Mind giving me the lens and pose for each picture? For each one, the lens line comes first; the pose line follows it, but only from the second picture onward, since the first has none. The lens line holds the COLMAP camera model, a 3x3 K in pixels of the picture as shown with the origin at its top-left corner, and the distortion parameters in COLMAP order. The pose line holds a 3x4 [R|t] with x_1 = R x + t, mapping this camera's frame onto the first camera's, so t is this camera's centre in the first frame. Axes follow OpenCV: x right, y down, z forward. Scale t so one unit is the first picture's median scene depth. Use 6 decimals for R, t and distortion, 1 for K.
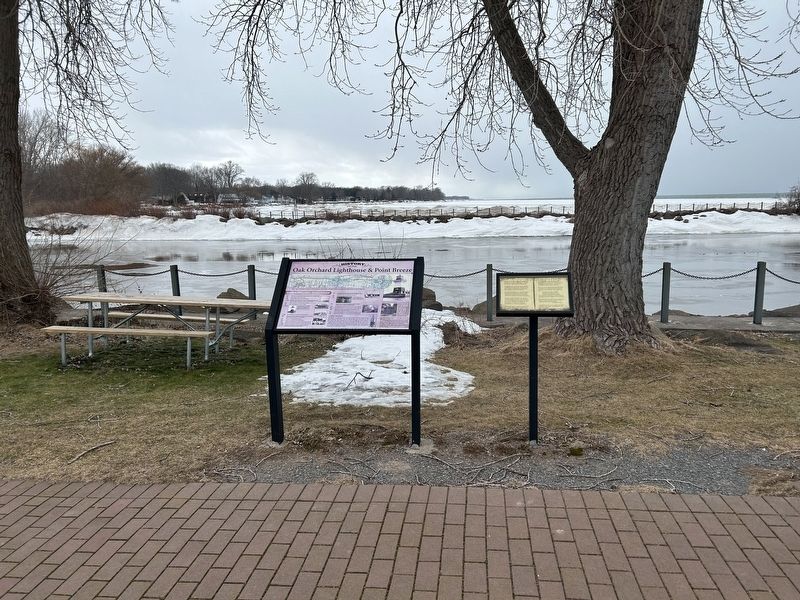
lens RADIAL K [[604.7, 0, 402.6], [0, 604.7, 300.2], [0, 0, 1]] dist [0.043853, -0.049728]
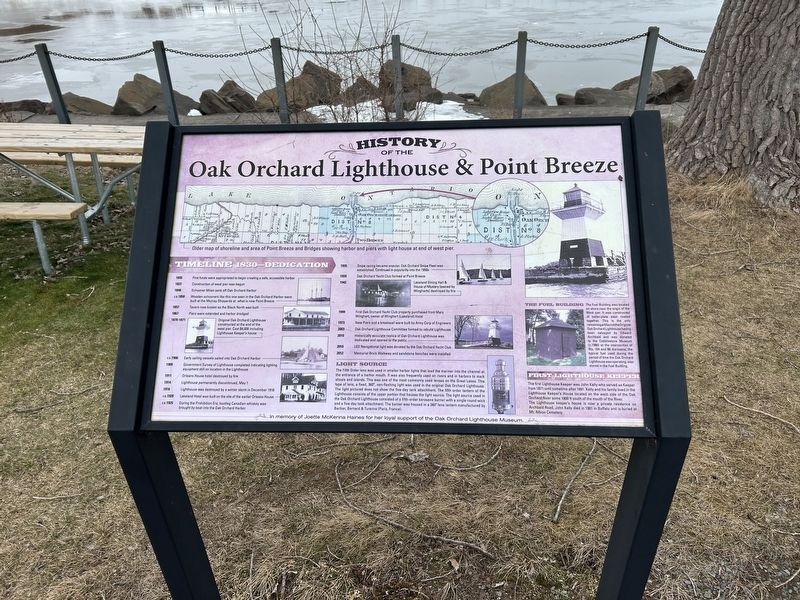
lens RADIAL K [[604.7, 0, 388.9], [0, 604.7, 311.7], [0, 0, 1]] dist [0.043853, -0.049728]
pose [[0.998320, -0.044090, 0.037587, -0.104581], [0.026186, 0.922081, 0.386109, -0.100169], [-0.051681, -0.384477, 0.921687, 0.733622]]
